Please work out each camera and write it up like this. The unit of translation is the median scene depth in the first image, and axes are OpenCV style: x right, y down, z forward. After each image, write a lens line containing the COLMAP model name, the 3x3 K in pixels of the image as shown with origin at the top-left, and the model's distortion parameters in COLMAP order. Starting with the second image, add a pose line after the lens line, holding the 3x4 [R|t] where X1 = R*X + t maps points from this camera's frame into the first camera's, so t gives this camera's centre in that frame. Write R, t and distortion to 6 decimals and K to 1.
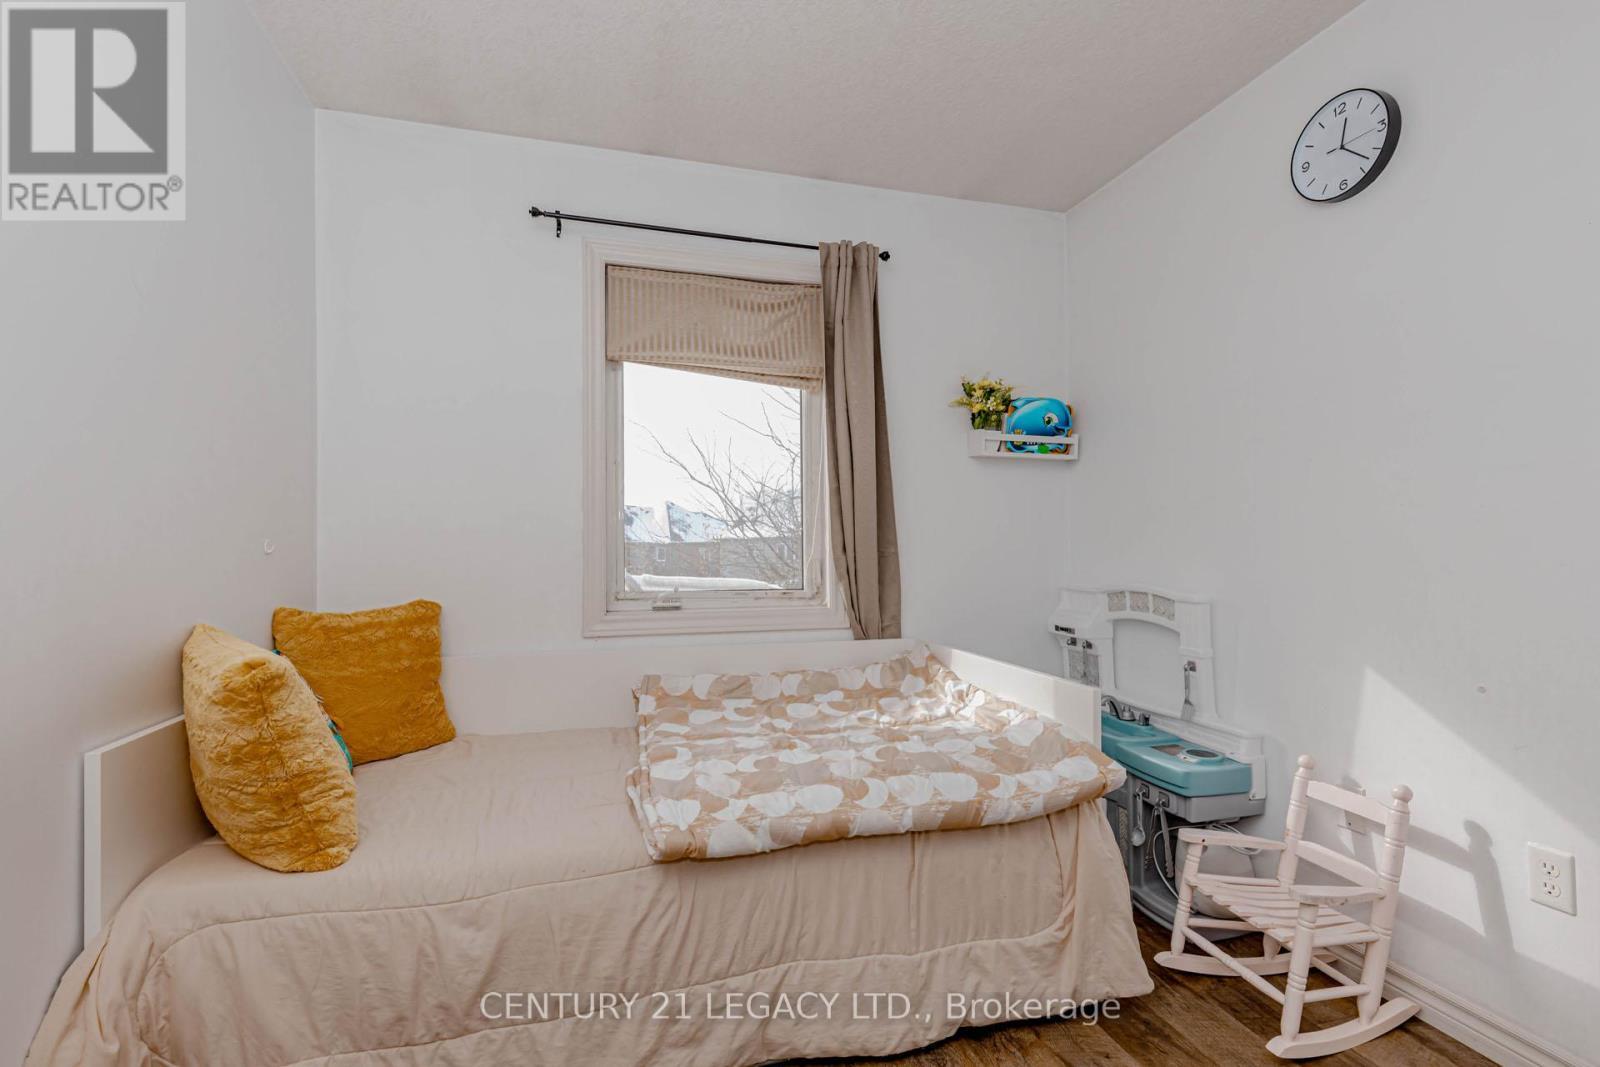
lens RADIAL K [[737.7, 0, 802.4], [0, 737.7, 536.2], [0, 0, 1]] dist [0.013783, -0.002525]
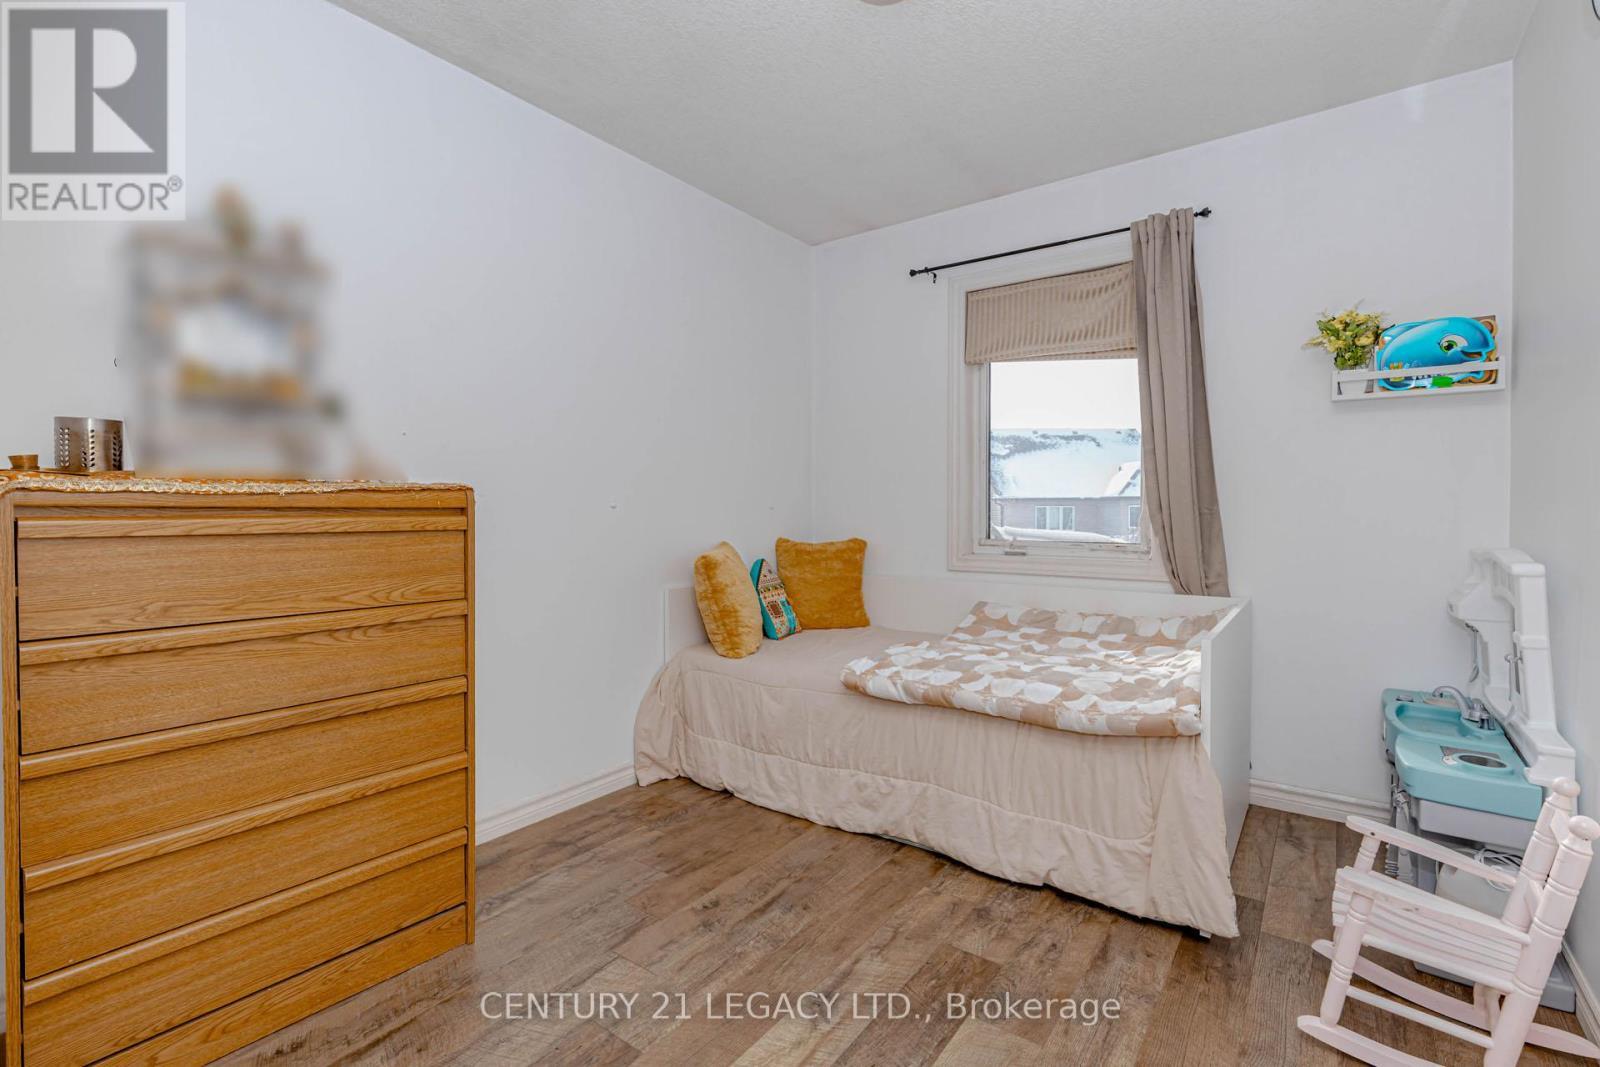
lens RADIAL K [[737.7, 0, 815.5], [0, 737.7, 526.8], [0, 0, 1]] dist [0.013783, -0.002525]
pose [[0.611540, 0.020512, -0.790948, 0.600099], [0.008486, 0.999436, 0.032480, 0.007961], [0.791168, -0.026575, 0.611021, -0.039592]]
